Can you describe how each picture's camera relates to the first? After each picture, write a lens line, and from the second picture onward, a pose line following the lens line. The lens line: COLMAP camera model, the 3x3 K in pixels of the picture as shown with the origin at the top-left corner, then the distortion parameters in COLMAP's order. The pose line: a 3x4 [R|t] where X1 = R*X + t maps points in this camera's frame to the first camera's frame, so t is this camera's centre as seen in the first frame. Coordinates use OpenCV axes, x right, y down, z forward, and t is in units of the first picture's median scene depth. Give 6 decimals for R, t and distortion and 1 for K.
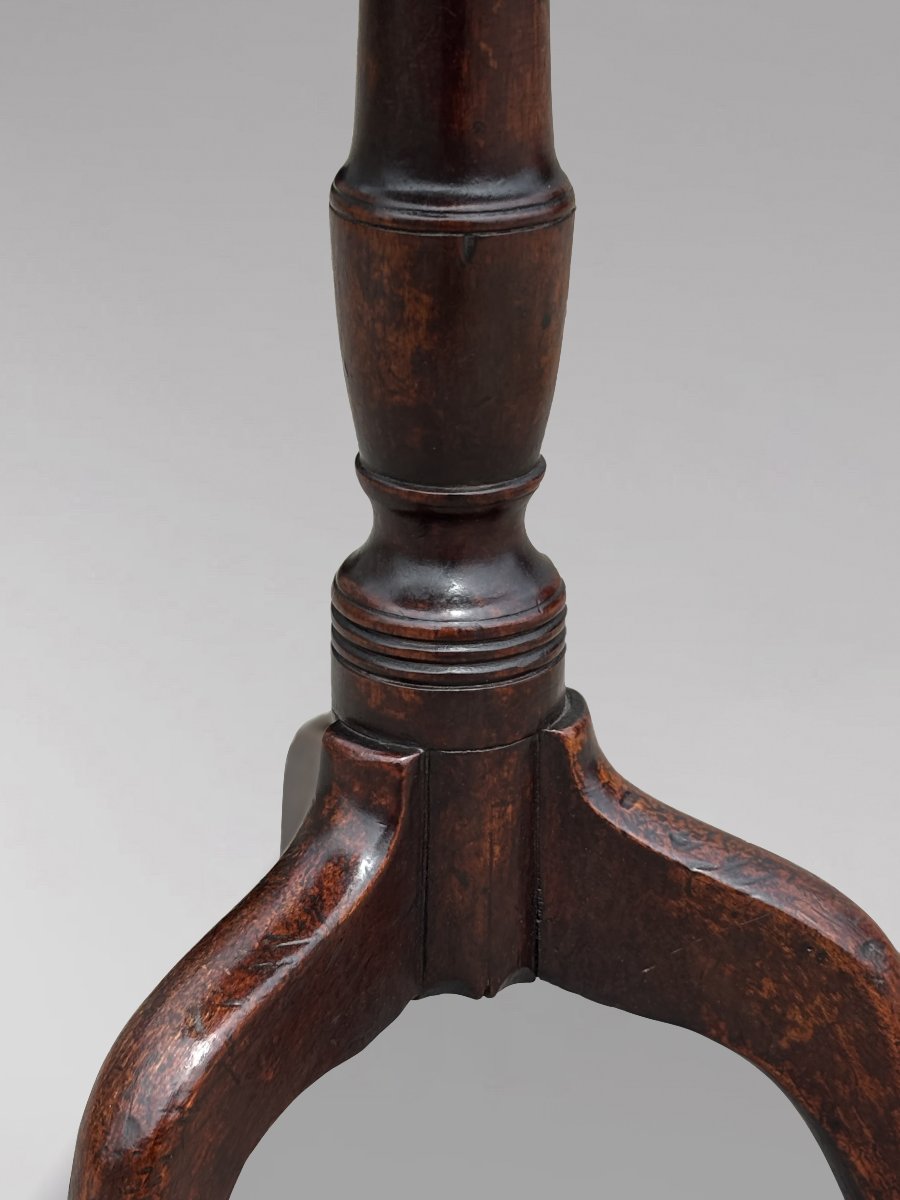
lens RADIAL K [[2779.3, 0, 450.0], [0, 2779.3, 600.0], [0, 0, 1]] dist [0.211682, -0.216252]
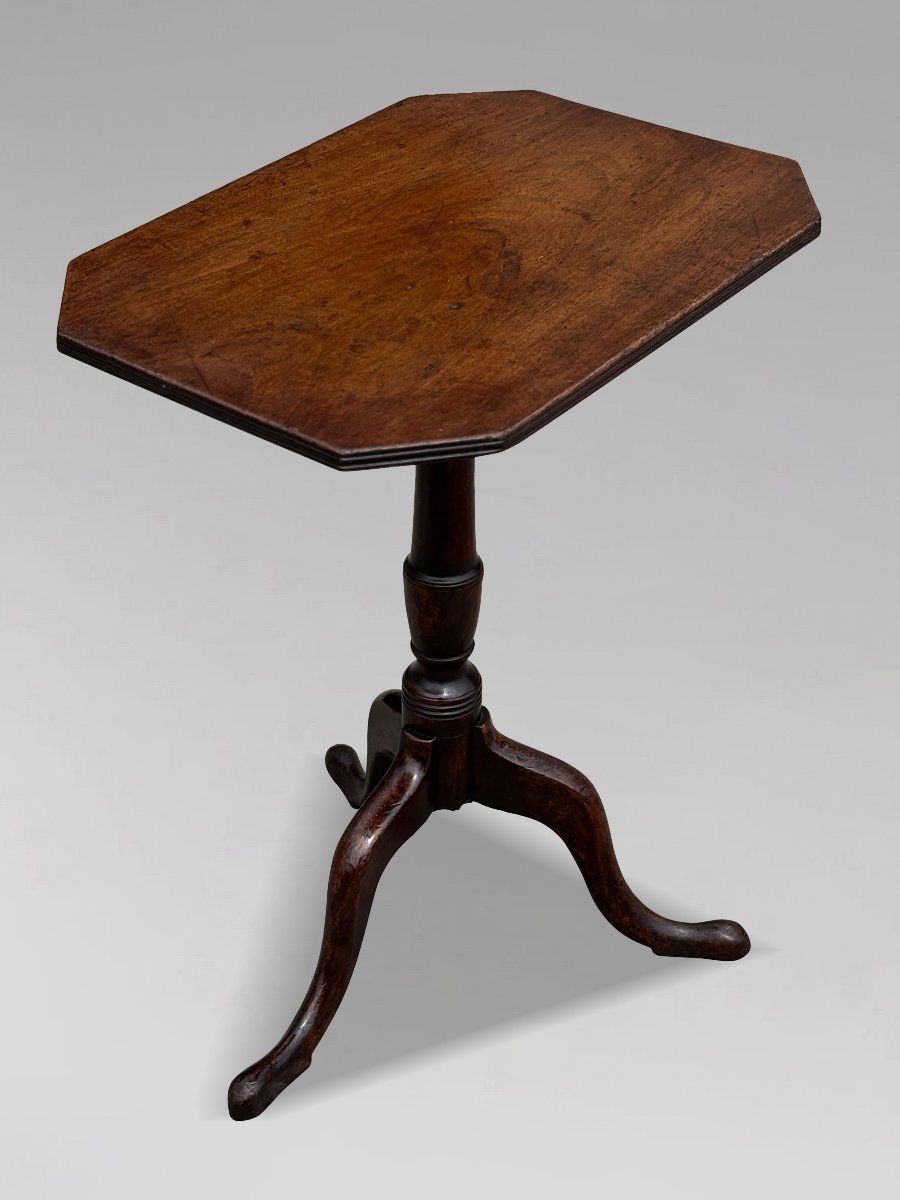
lens RADIAL K [[2379.8, 0, 450.0], [0, 2379.8, 600.0], [0, 0, 1]] dist [0.040584, 0.047660]
pose [[0.998180, -0.030791, 0.051858, -0.123768], [0.020332, 0.981320, 0.191305, -0.587437], [-0.056780, -0.189902, 0.980160, -1.504808]]
